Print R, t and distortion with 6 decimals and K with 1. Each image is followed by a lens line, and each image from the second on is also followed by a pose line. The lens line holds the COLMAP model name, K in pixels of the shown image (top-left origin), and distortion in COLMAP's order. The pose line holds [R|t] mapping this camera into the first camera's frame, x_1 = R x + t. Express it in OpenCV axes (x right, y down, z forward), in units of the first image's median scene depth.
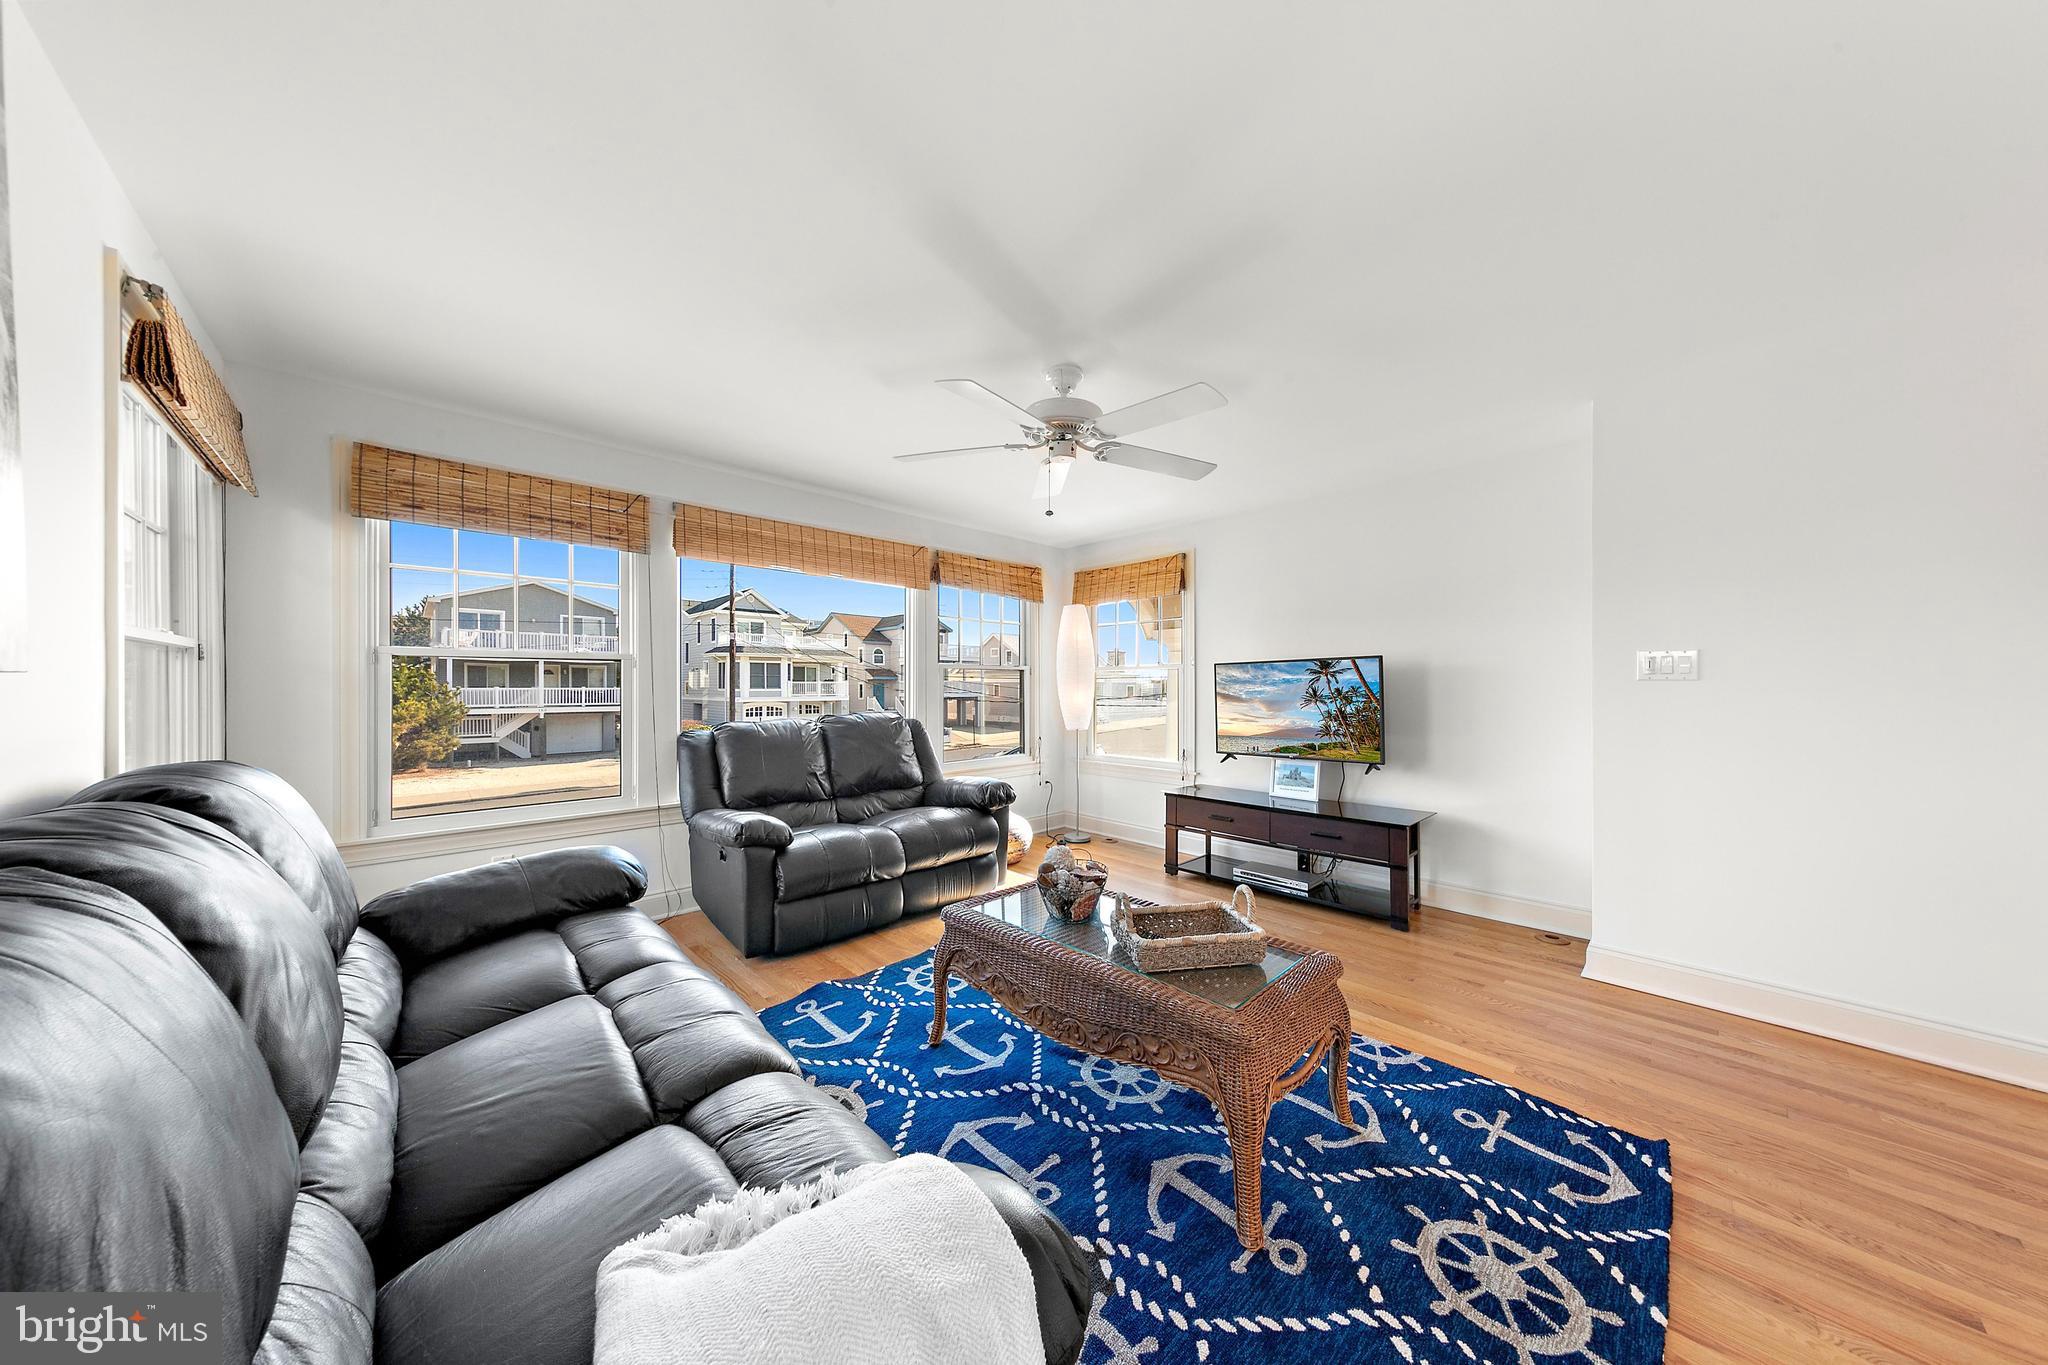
lens RADIAL K [[646.7, 0, 1030.6], [0, 646.7, 686.1], [0, 0, 1]] dist [0.008303, -0.000069]
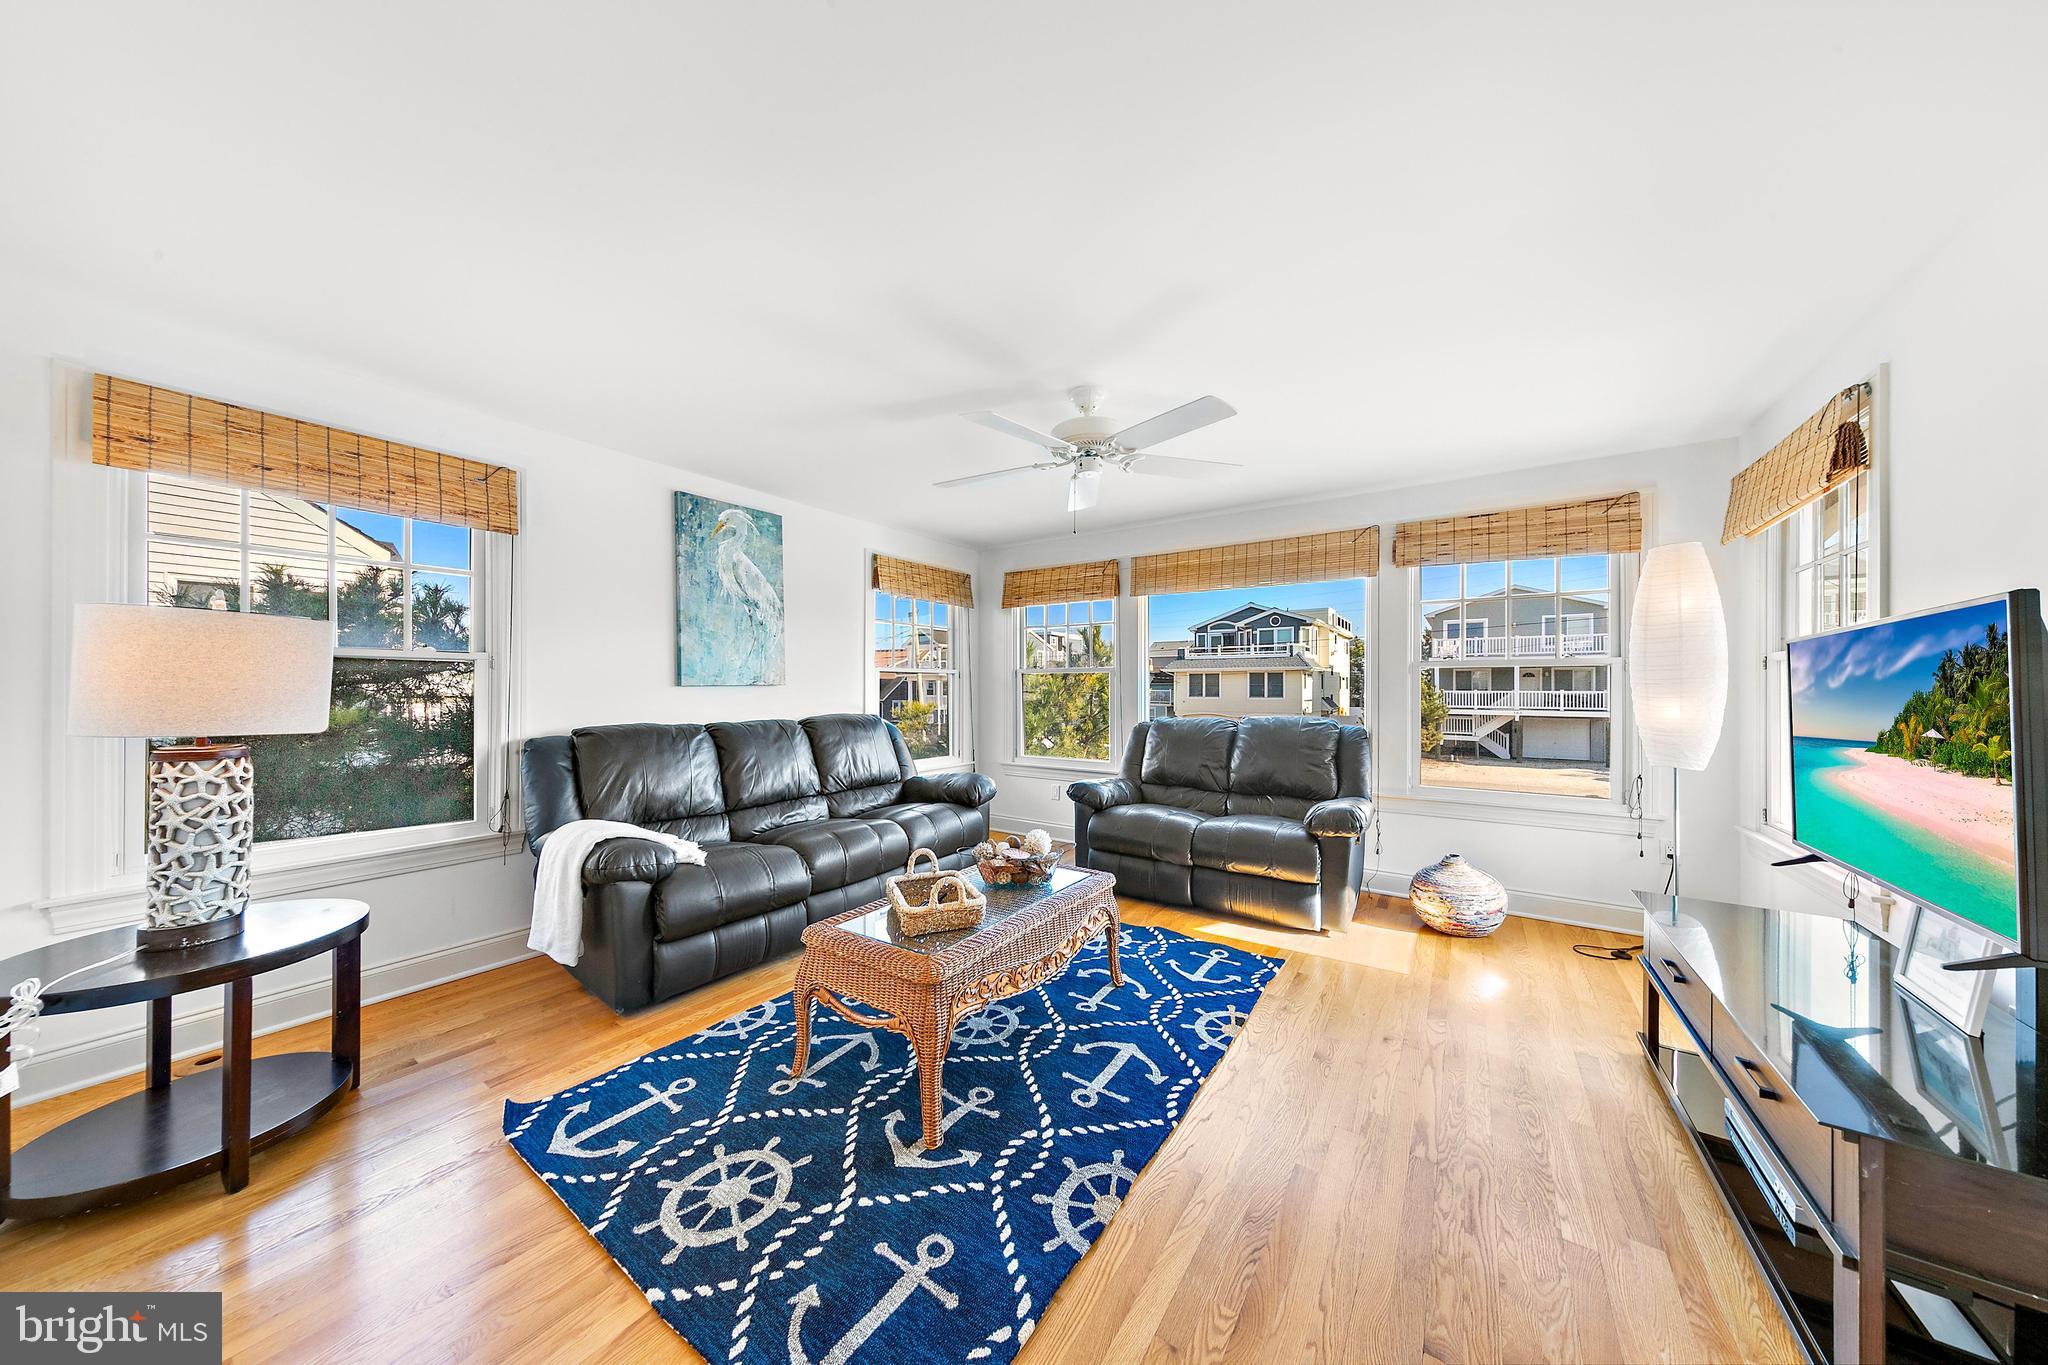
lens RADIAL K [[646.7, 0, 1030.6], [0, 646.7, 686.1], [0, 0, 1]] dist [0.008303, -0.000069]
pose [[0.192513, -0.003183, -0.981289, 1.450349], [-0.001079, 0.999993, -0.003456, -0.001051], [0.981294, 0.001724, 0.192508, 0.959847]]
